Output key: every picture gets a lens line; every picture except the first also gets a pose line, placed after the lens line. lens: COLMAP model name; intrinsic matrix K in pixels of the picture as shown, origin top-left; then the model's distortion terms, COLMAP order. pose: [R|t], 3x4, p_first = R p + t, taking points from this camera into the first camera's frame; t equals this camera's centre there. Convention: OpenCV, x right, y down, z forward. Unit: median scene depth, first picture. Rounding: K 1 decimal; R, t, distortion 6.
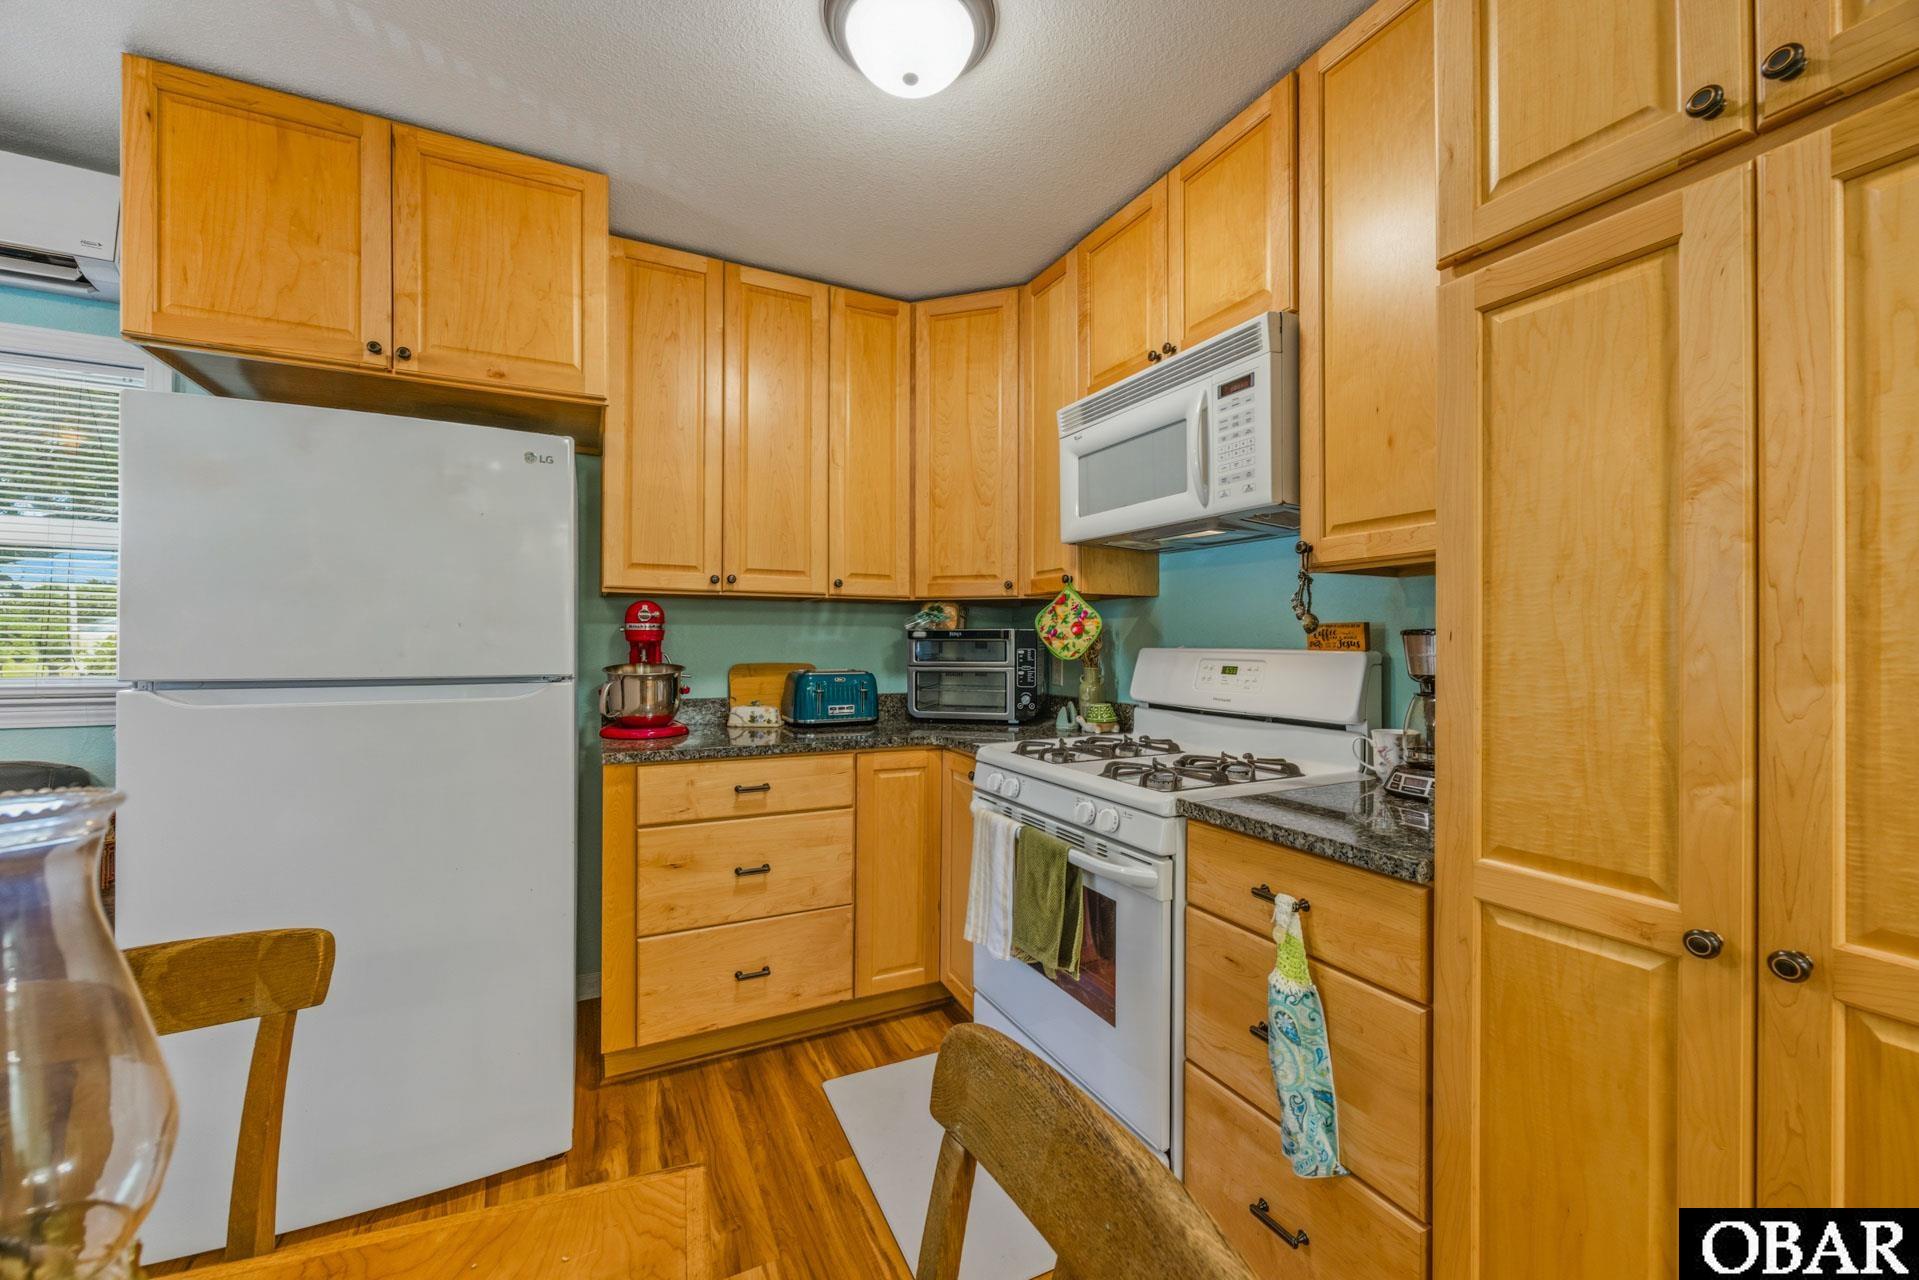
lens RADIAL K [[722.3, 0, 957.0], [0, 722.3, 637.7], [0, 0, 1]] dist [-0.007251, 0.000012]
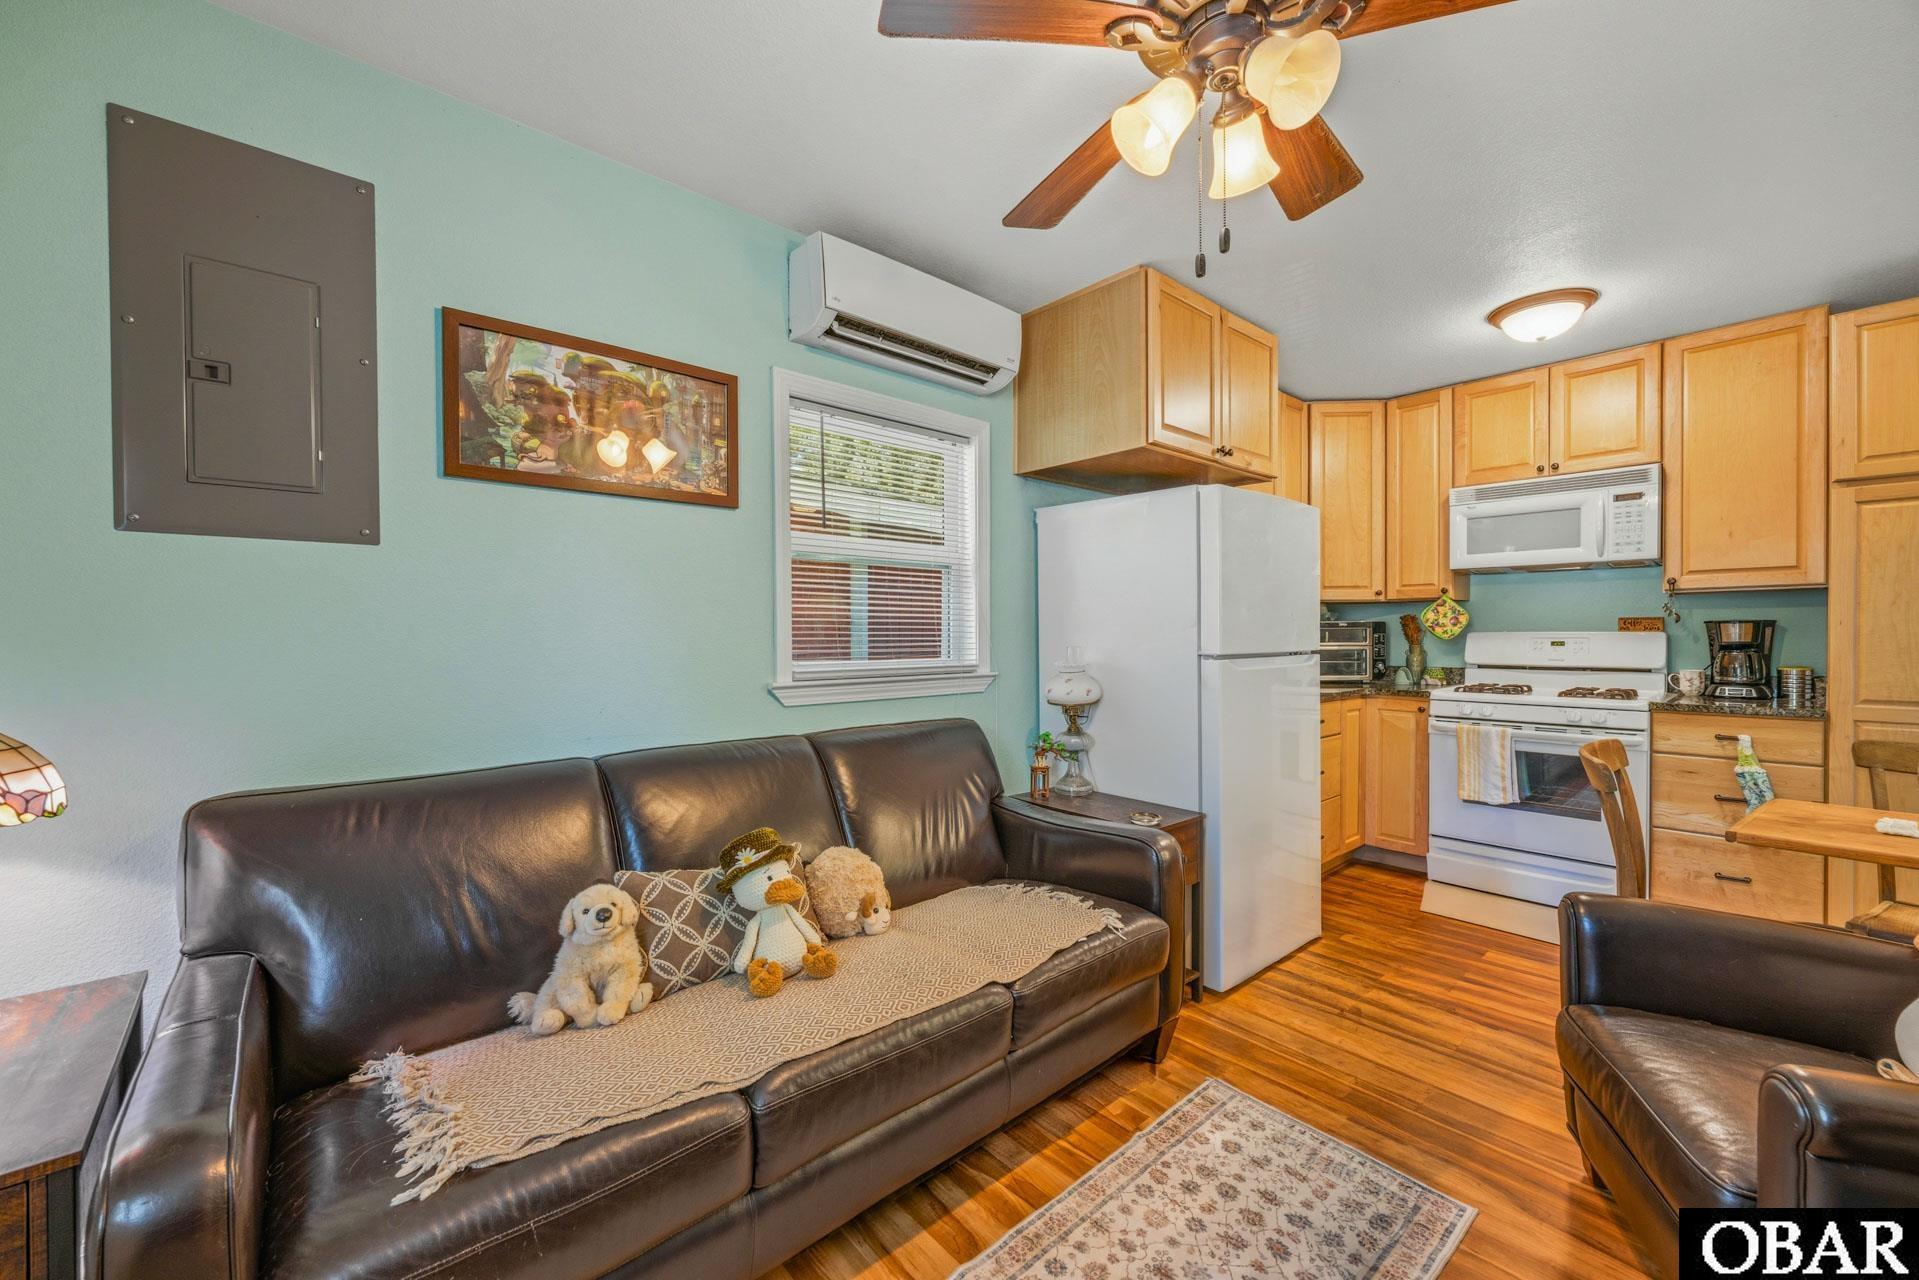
lens RADIAL K [[722.3, 0, 957.0], [0, 722.3, 637.7], [0, 0, 1]] dist [-0.007251, 0.000012]
pose [[0.971024, -0.010261, 0.238764, -1.493366], [0.007539, 0.999896, 0.012312, -0.002337], [-0.238865, -0.010156, 0.971000, -0.374219]]
